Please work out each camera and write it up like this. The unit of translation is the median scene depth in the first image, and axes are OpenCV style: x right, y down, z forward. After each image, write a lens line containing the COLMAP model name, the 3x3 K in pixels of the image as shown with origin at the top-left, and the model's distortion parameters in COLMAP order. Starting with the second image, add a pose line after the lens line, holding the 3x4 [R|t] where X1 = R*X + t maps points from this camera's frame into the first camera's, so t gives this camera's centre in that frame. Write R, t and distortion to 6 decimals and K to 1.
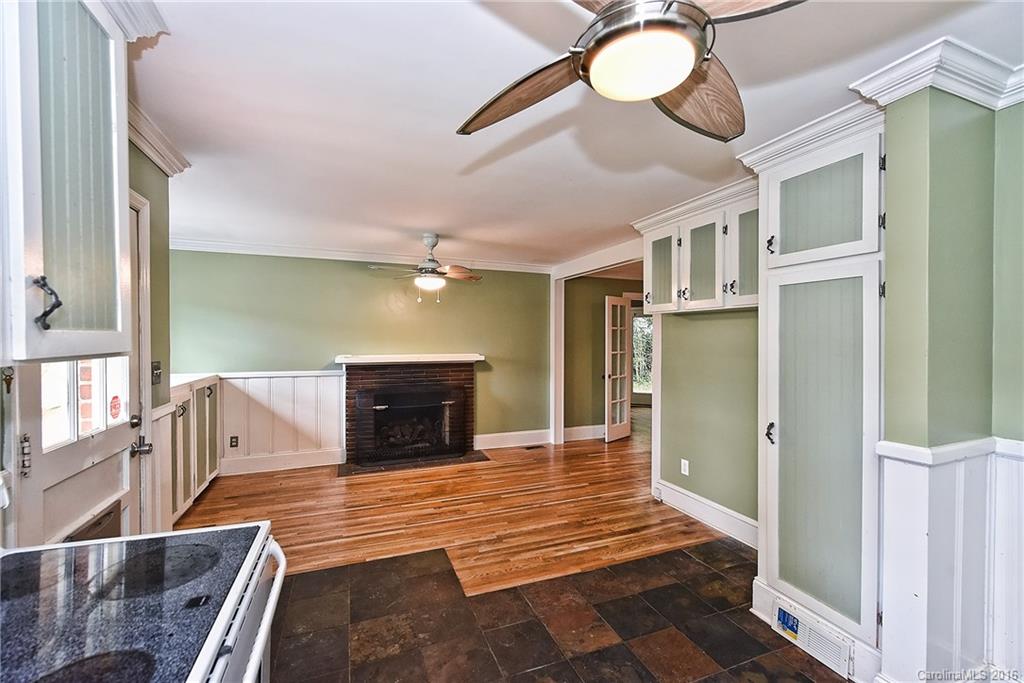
lens RADIAL K [[425.7, 0, 515.3], [0, 425.7, 343.4], [0, 0, 1]] dist [0.004173, -0.000535]
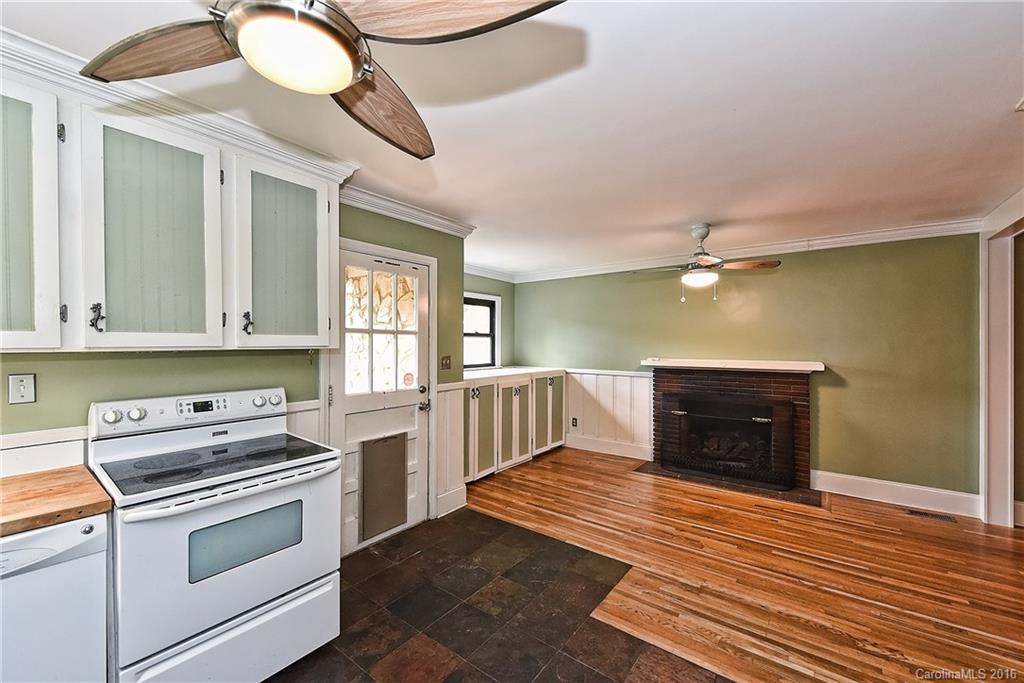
lens RADIAL K [[403.6, 0, 515.6], [0, 403.6, 343.3], [0, 0, 1]] dist [0.001033, -0.000493]
pose [[0.521247, -0.002983, -0.853401, 0.322341], [-0.011034, 0.999887, -0.010234, 0.005786], [0.853335, 0.014751, 0.521155, 0.227231]]
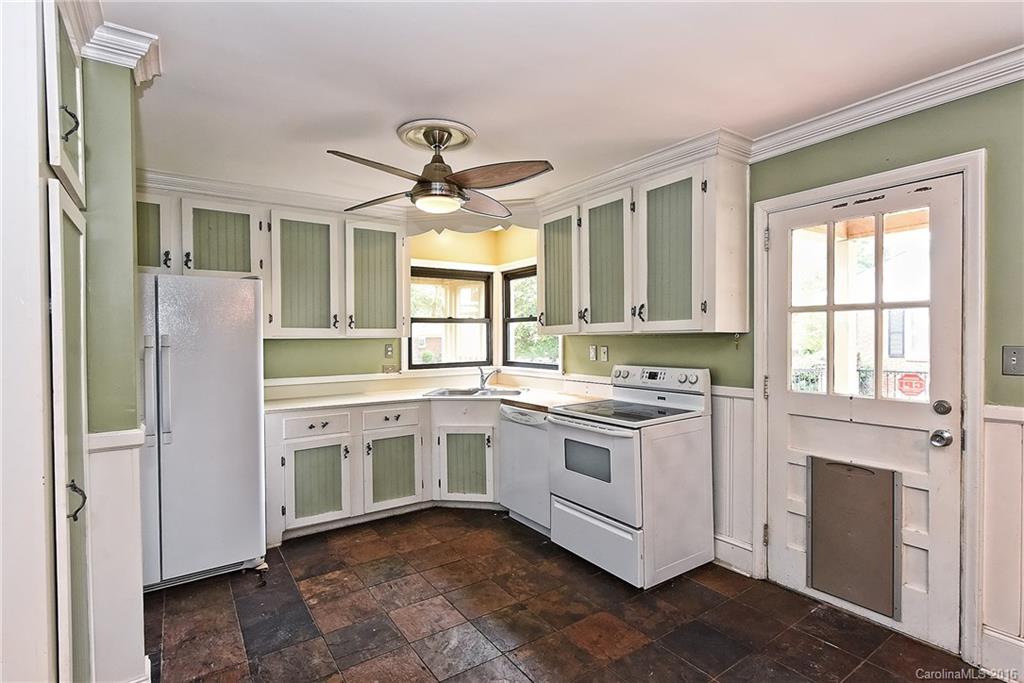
lens RADIAL K [[493.5, 0, 514.8], [0, 493.5, 343.7], [0, 0, 1]] dist [-0.003377, -0.000204]
pose [[-0.973905, 0.007591, -0.226828, 0.116794], [0.002048, 0.999694, 0.024665, 0.008830], [0.226946, 0.023556, -0.973622, 0.871189]]
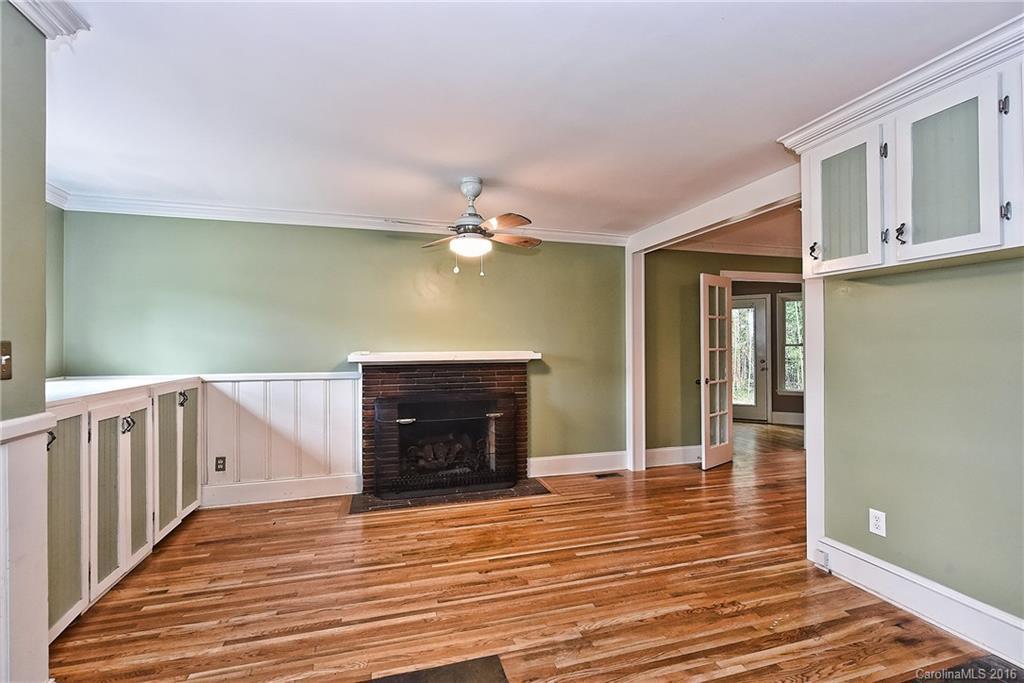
lens RADIAL K [[455.9, 0, 516.4], [0, 455.9, 343.0], [0, 0, 1]] dist [0.002714, -0.000163]
pose [[0.995951, -0.007161, -0.089607, -0.056627], [0.005729, 0.999852, -0.016236, 0.031383], [0.089710, 0.015657, 0.995845, 0.246590]]
